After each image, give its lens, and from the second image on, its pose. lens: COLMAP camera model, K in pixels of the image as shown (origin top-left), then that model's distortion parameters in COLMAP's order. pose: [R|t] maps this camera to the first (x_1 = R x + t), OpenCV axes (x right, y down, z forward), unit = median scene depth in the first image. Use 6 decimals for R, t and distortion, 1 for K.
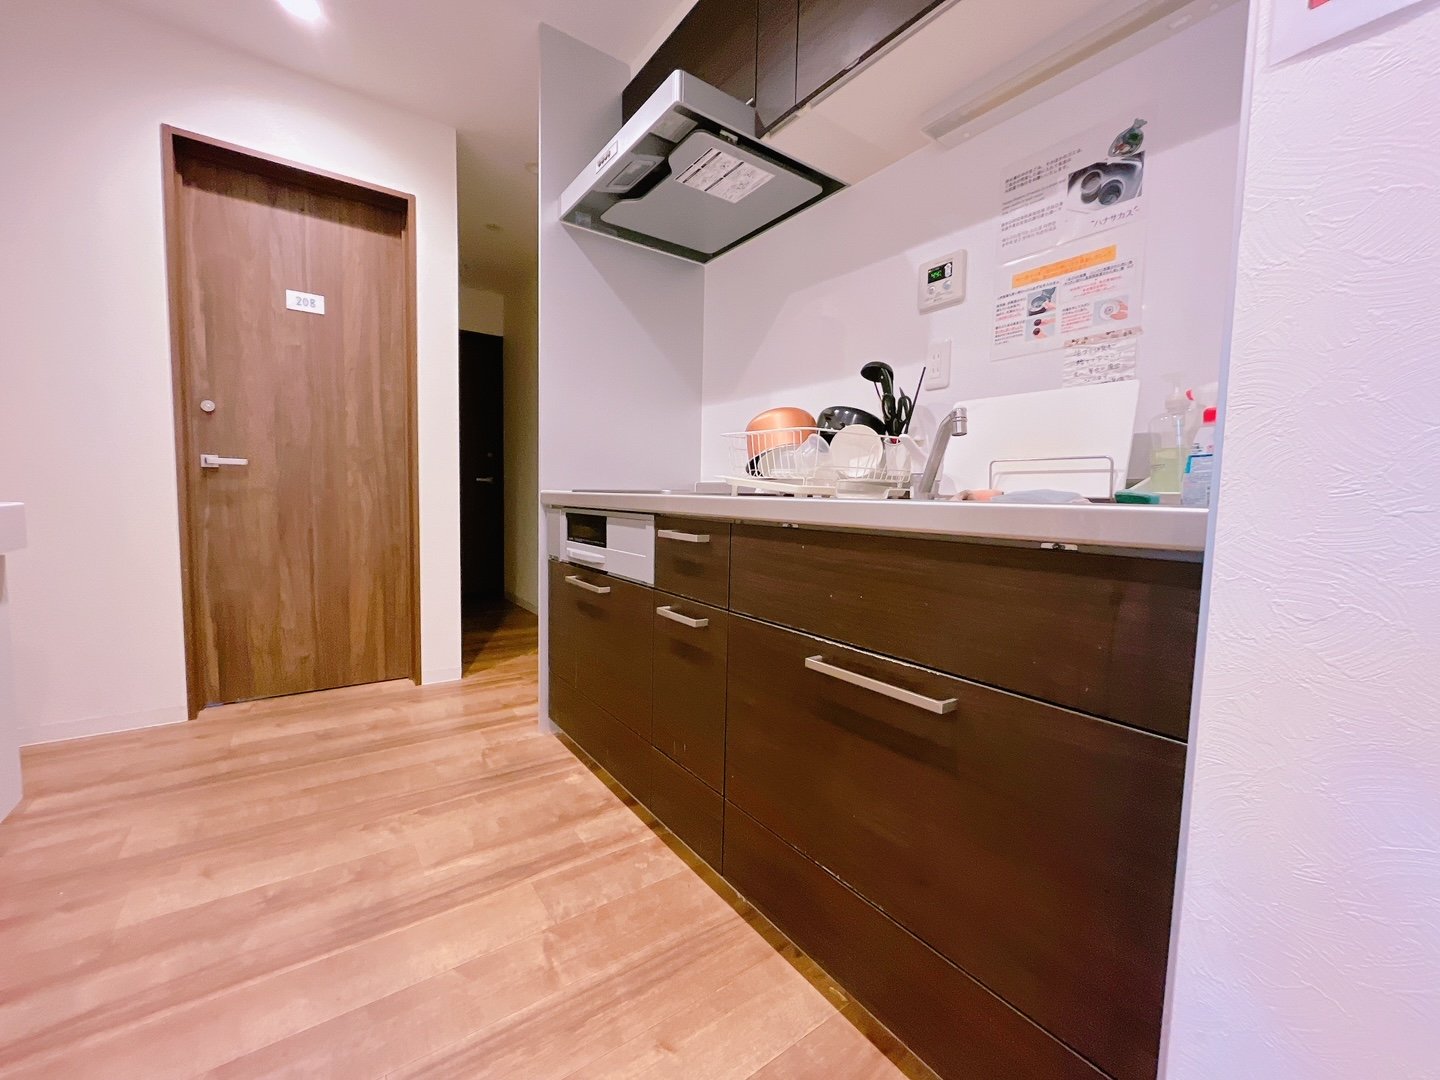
lens RADIAL K [[580.1, 0, 721.5], [0, 580.1, 540.3], [0, 0, 1]] dist [-0.000421, -0.001012]
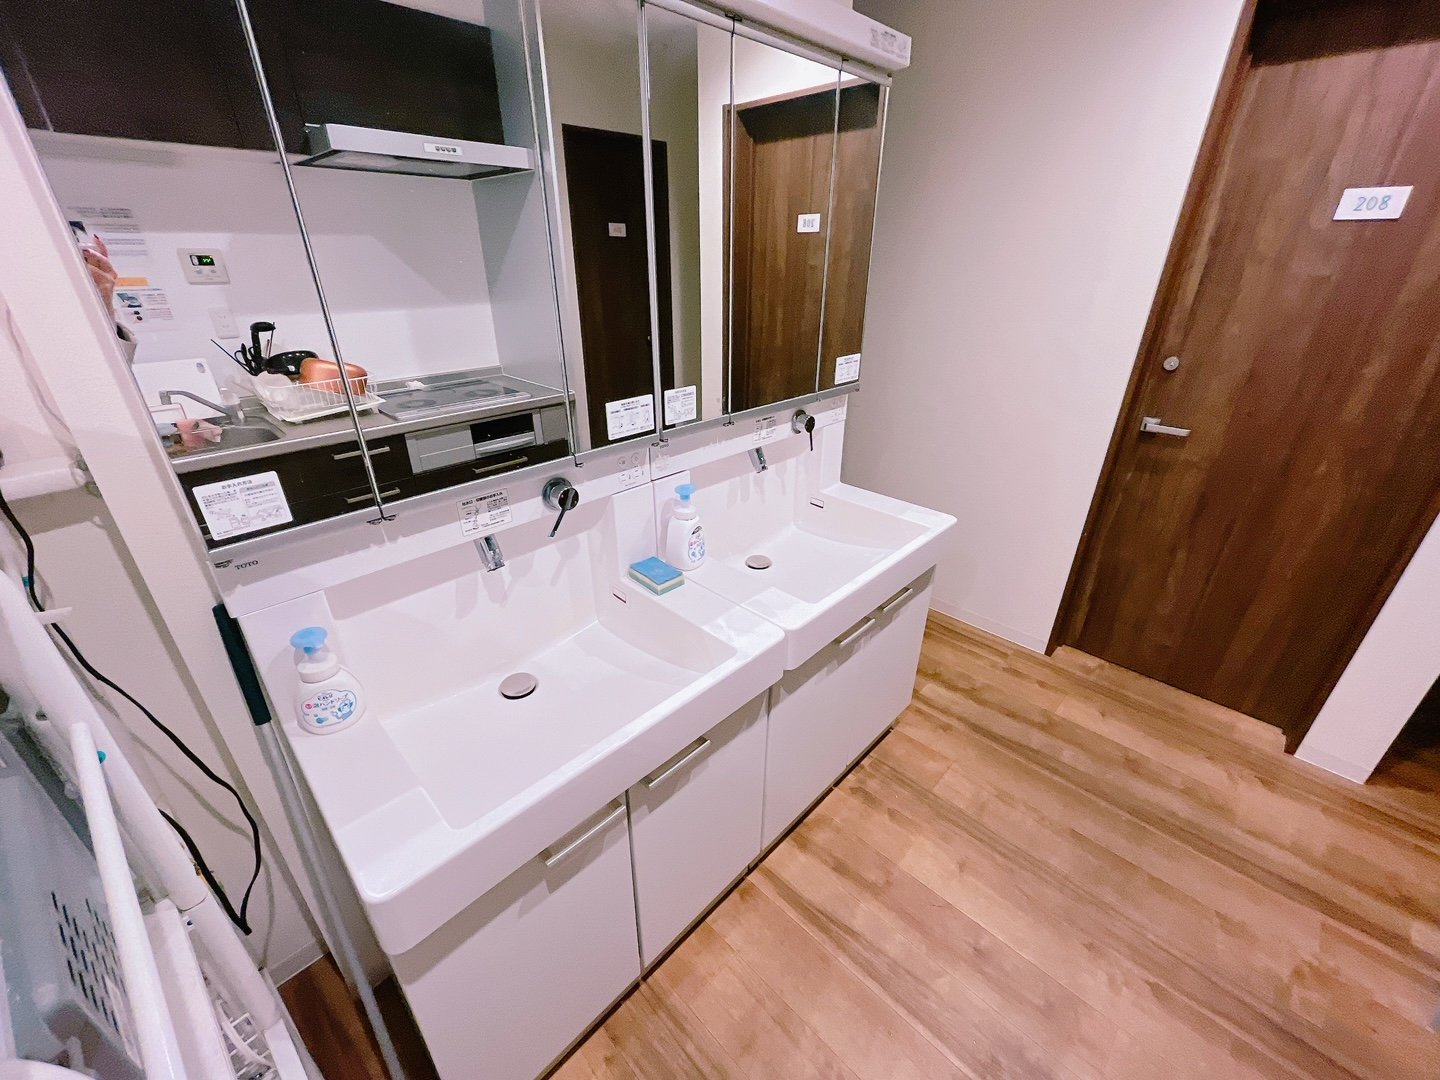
lens RADIAL K [[580.1, 0, 717.0], [0, 580.1, 536.6], [0, 0, 1]] dist [-0.000421, -0.001012]
pose [[0.158909, 0.413338, -0.896605, -0.100675], [-0.070916, 0.910577, 0.407210, -0.303319], [0.984743, -0.001126, 0.174011, 0.170104]]
